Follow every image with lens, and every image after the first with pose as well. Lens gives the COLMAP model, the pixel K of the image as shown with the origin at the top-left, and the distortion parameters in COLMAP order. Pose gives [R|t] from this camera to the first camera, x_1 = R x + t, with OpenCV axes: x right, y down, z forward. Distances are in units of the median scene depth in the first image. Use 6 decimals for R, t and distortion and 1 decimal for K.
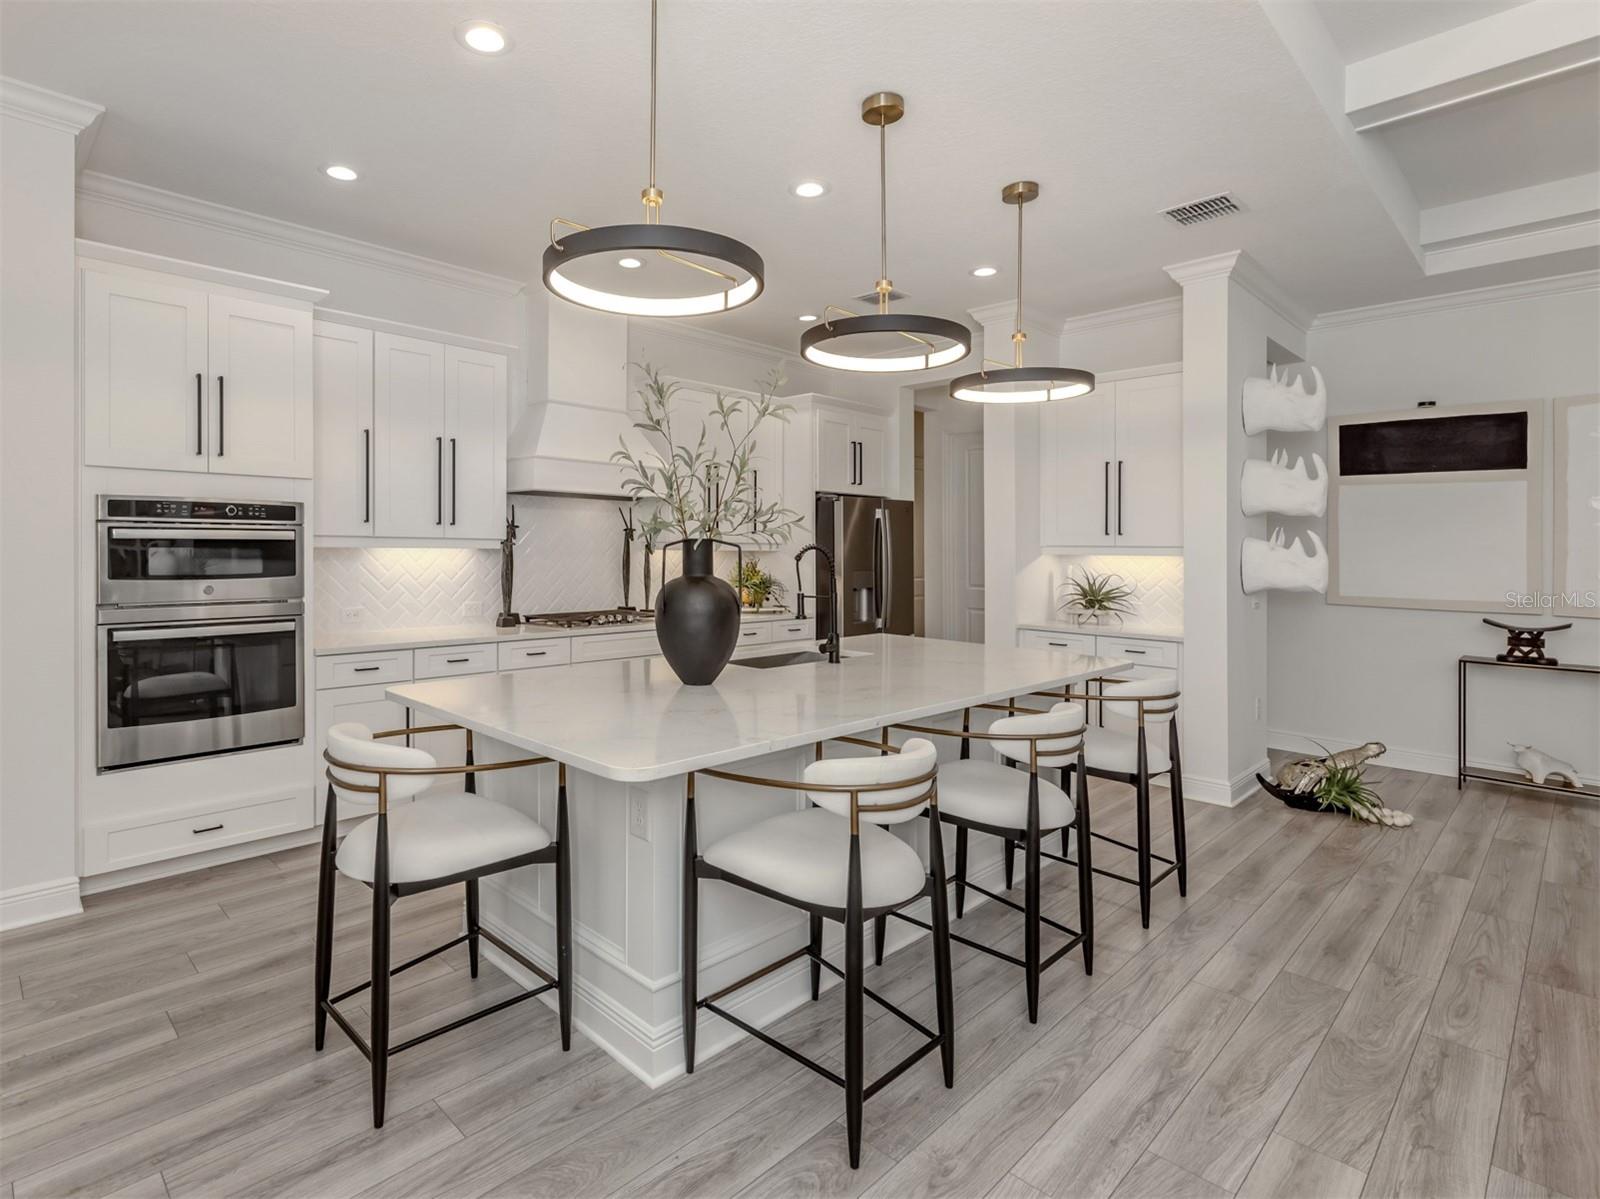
lens RADIAL K [[819.3, 0, 688.0], [0, 819.3, 568.1], [0, 0, 1]] dist [0.003360, -0.000517]
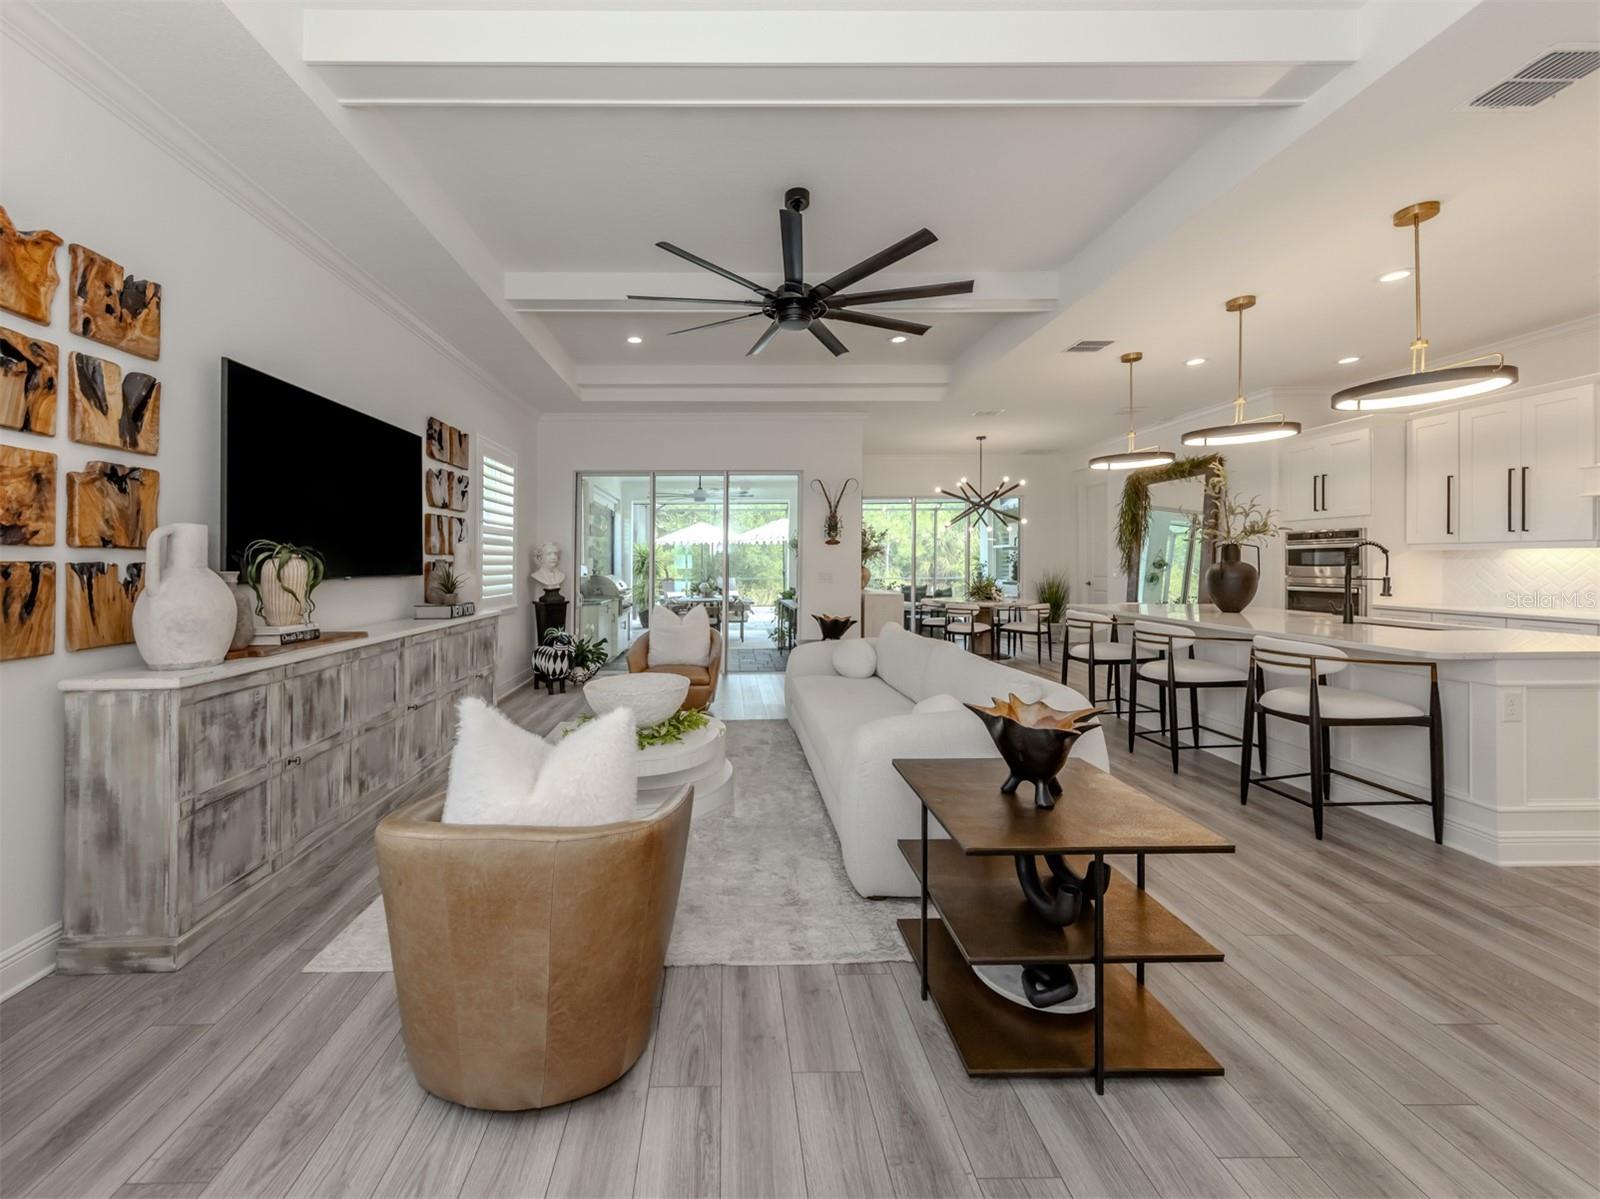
lens RADIAL K [[609.2, 0, 731.2], [0, 609.2, 543.5], [0, 0, 1]] dist [0.005064, -0.000237]
pose [[-0.664231, -0.029529, -0.746944, 1.714826], [-0.019208, 0.999564, -0.022434, 0.018810], [0.747280, -0.000554, -0.664509, 0.907596]]
